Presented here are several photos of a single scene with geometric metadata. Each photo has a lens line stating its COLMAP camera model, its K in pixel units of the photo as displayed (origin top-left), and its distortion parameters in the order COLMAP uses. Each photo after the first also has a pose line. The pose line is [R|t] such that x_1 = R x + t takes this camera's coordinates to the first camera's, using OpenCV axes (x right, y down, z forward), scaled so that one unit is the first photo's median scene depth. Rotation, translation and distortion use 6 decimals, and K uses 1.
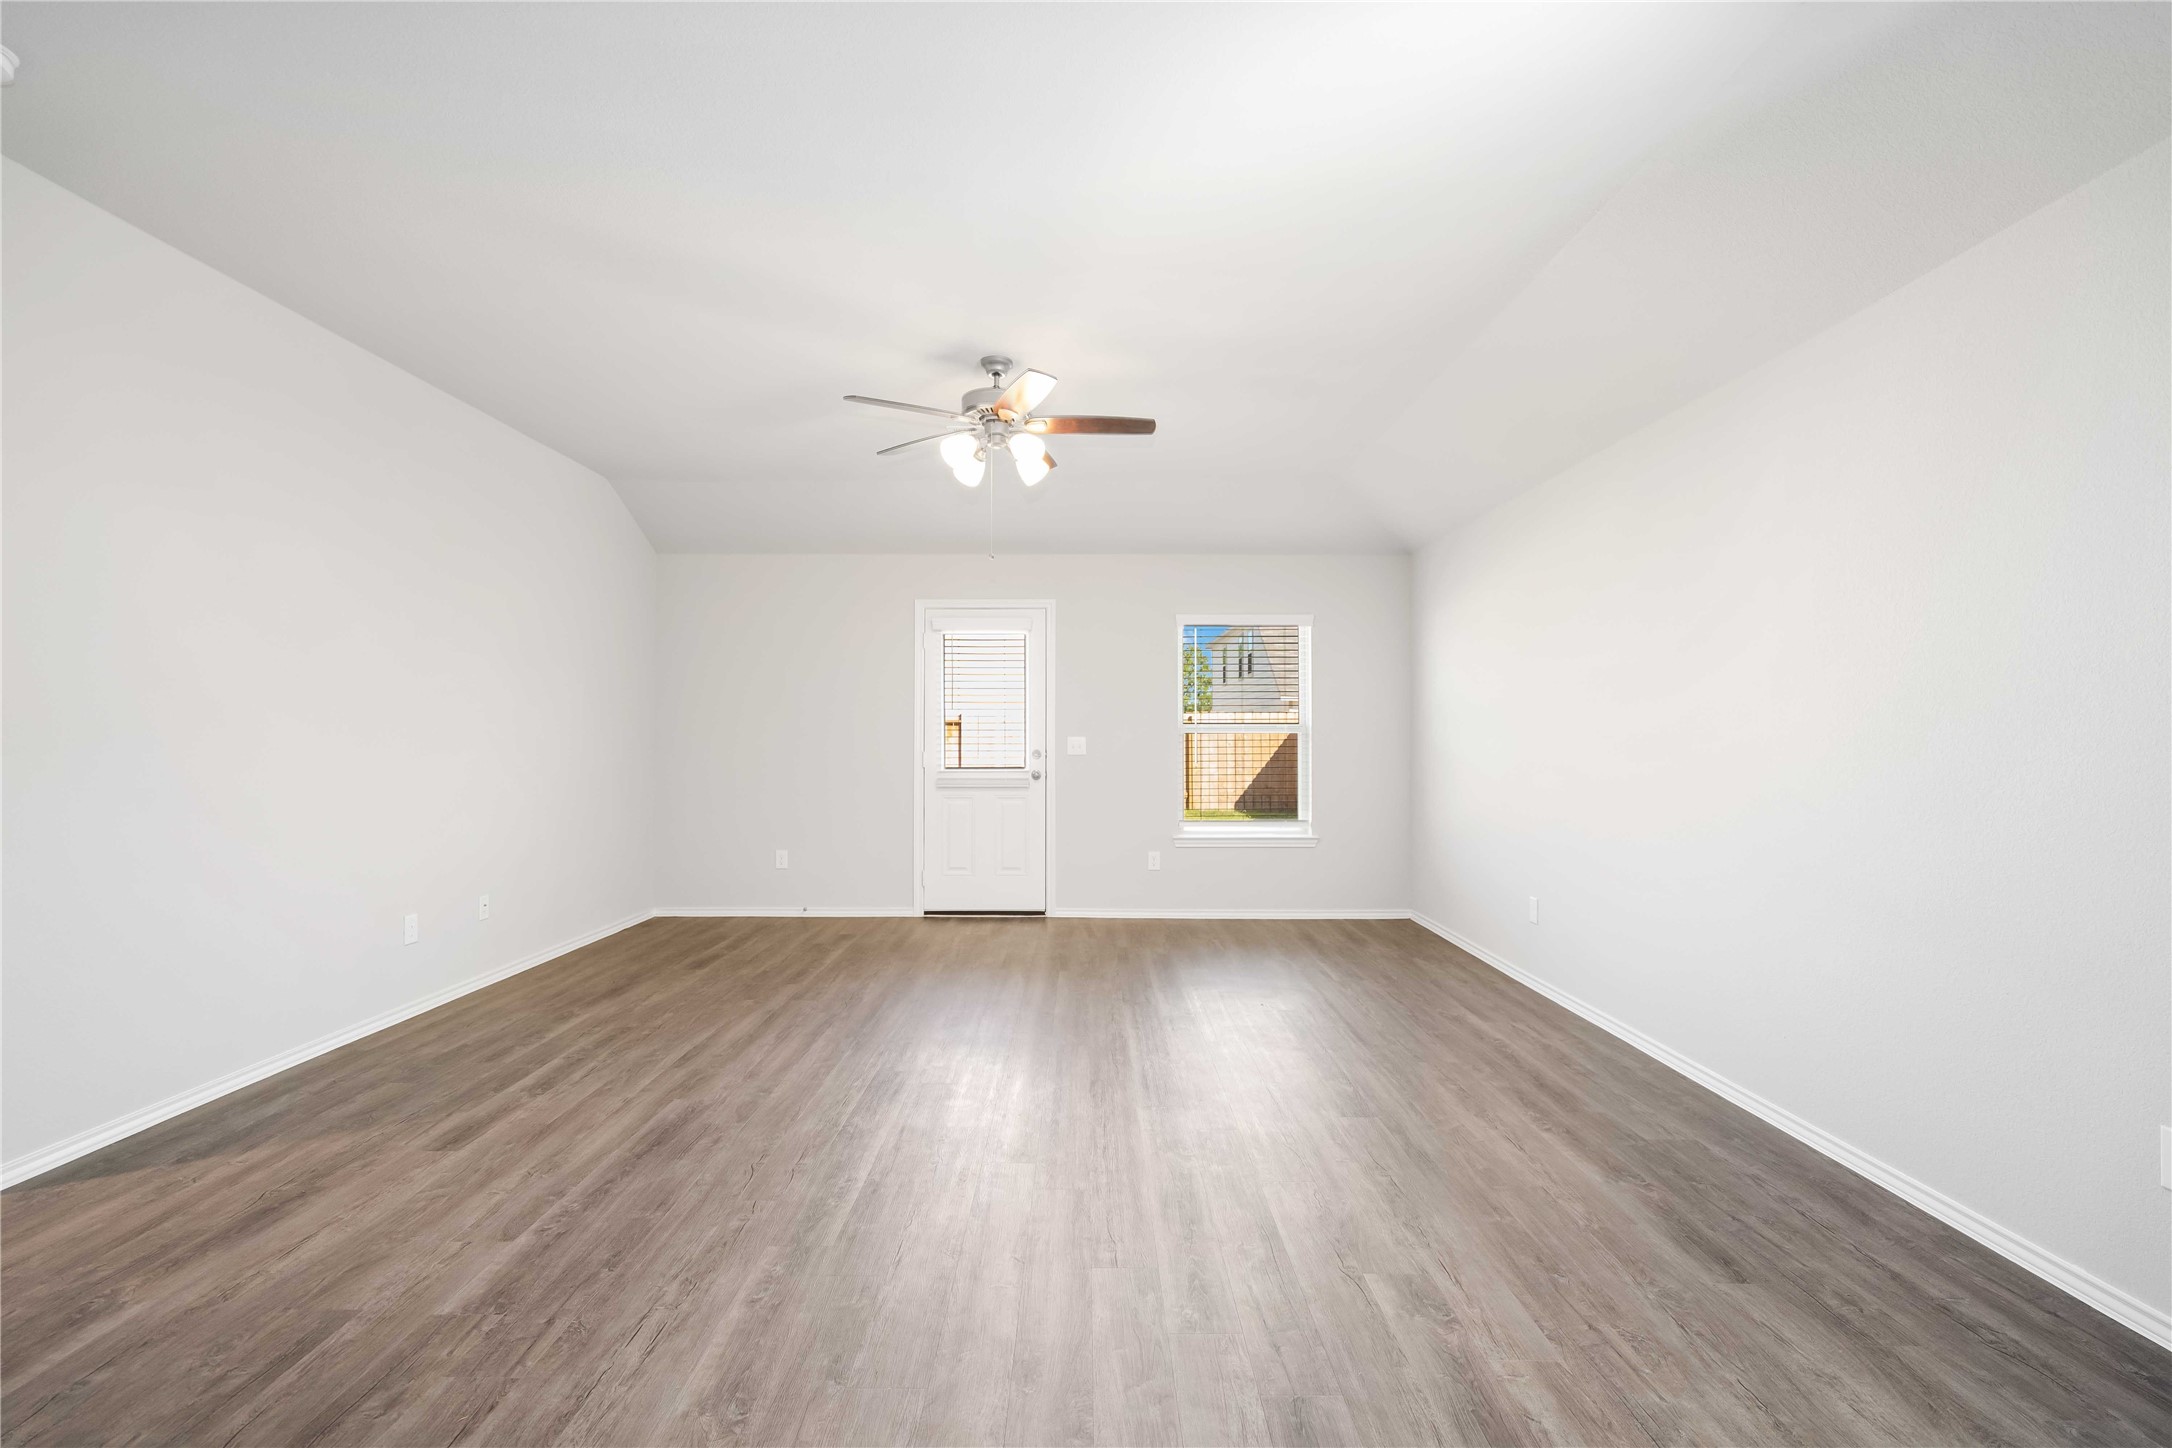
lens RADIAL K [[990.3, 0, 1086.0], [0, 990.3, 724.0], [0, 0, 1]] dist [-0.000778, -0.000046]
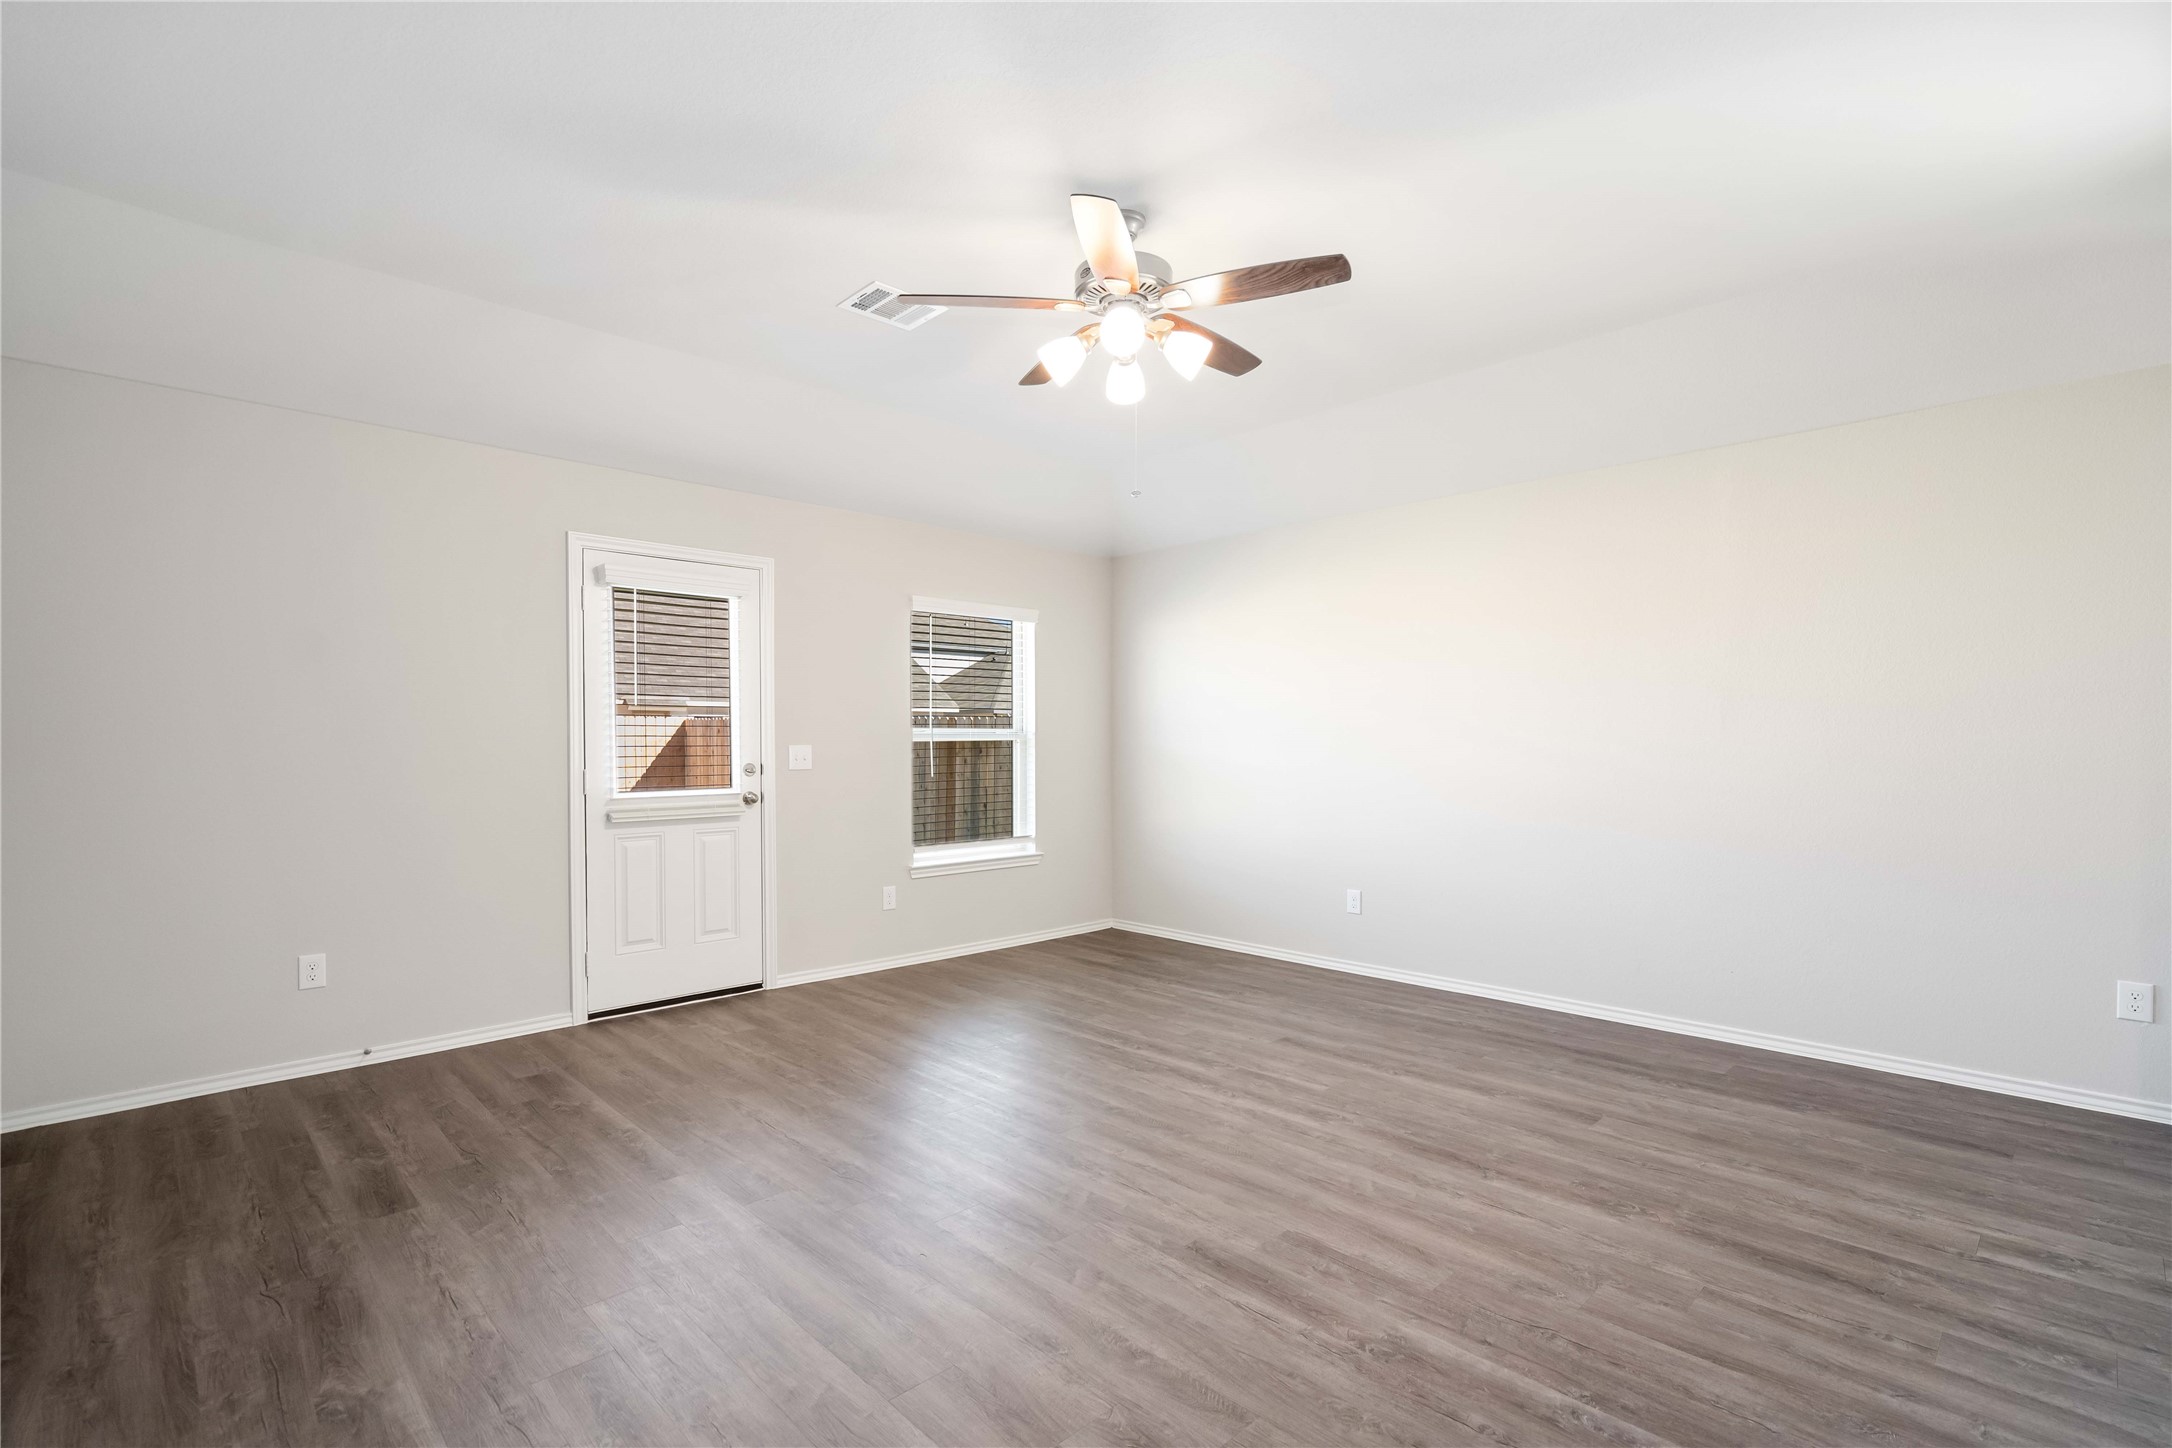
lens RADIAL K [[994.9, 0, 1074.0], [0, 994.9, 745.9], [0, 0, 1]] dist [-0.004044, -0.000123]
pose [[0.721718, -0.005209, 0.692167, -0.696459], [-0.003268, 0.999935, 0.010933, 0.008191], [-0.692179, -0.010152, 0.721654, 0.565868]]
